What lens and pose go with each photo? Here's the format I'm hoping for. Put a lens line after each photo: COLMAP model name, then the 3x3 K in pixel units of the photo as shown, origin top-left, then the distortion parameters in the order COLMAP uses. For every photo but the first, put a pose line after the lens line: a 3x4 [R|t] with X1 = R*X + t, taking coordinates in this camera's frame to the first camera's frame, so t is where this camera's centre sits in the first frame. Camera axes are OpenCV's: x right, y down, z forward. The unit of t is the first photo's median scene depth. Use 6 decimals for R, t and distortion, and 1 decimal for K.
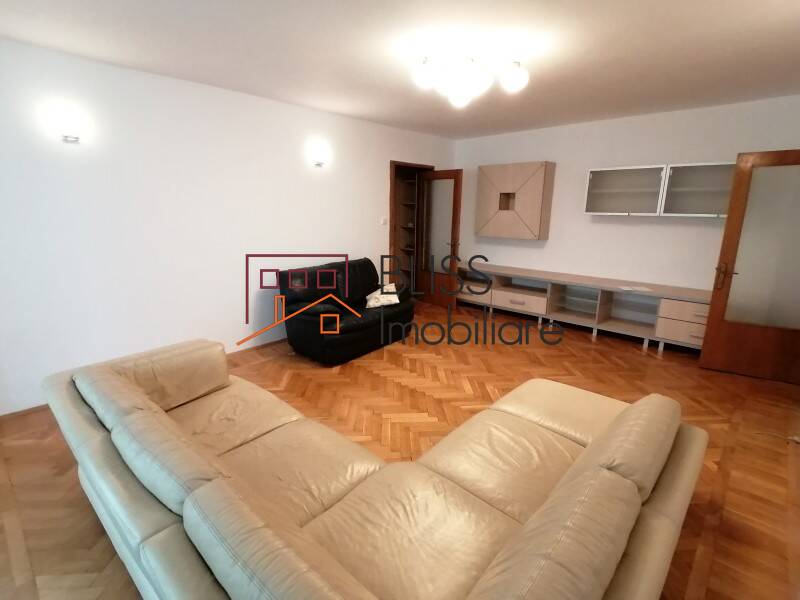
lens RADIAL K [[396.4, 0, 400.0], [0, 396.4, 300.0], [0, 0, 1]] dist [0.034319, -0.022708]
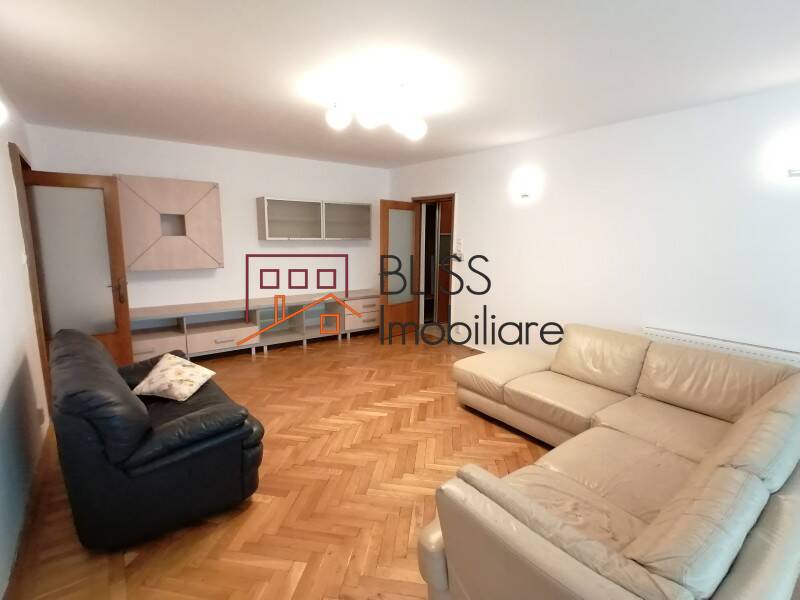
lens RADIAL K [[396.4, 0, 400.0], [0, 396.4, 300.0], [0, 0, 1]] dist [0.034319, -0.022708]
pose [[0.183954, -0.173161, 0.967562, -0.589092], [0.219770, 0.966686, 0.131221, -0.137709], [-0.958051, 0.188502, 0.215882, 0.538739]]
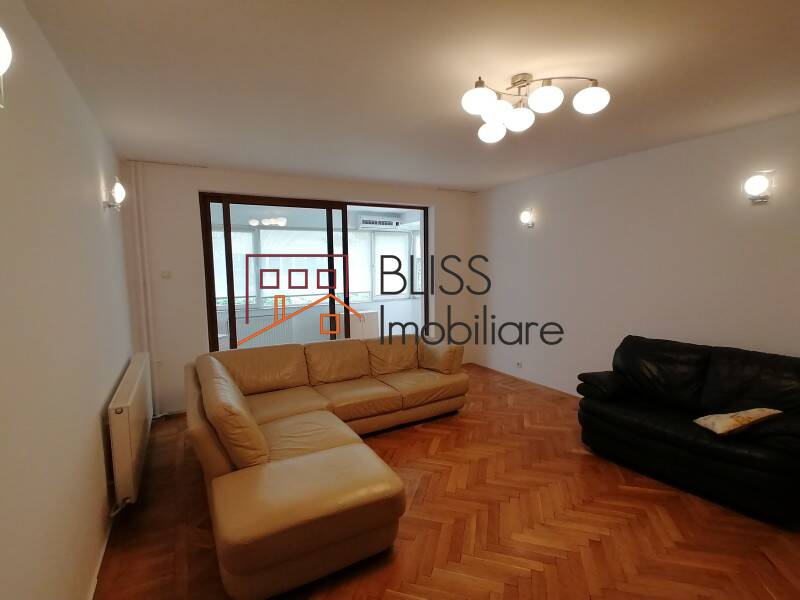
lens RADIAL K [[396.4, 0, 400.0], [0, 396.4, 300.0], [0, 0, 1]] dist [0.034319, -0.022708]
pose [[-0.316903, 0.082674, -0.944848, 0.660648], [-0.211639, 0.964912, 0.155414, -0.168697], [0.924544, 0.249218, -0.288286, 0.716981]]
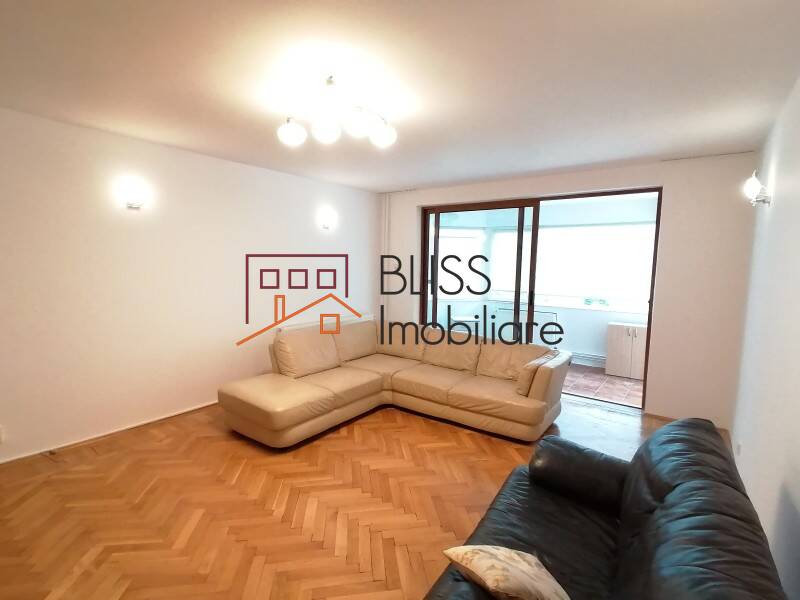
lens RADIAL K [[396.4, 0, 400.0], [0, 396.4, 300.0], [0, 0, 1]] dist [0.034319, -0.022708]
pose [[-0.994433, -0.017506, -0.103906, 0.074116], [-0.050903, 0.943217, 0.328252, -0.308743], [0.092259, 0.331714, -0.938858, 1.264035]]
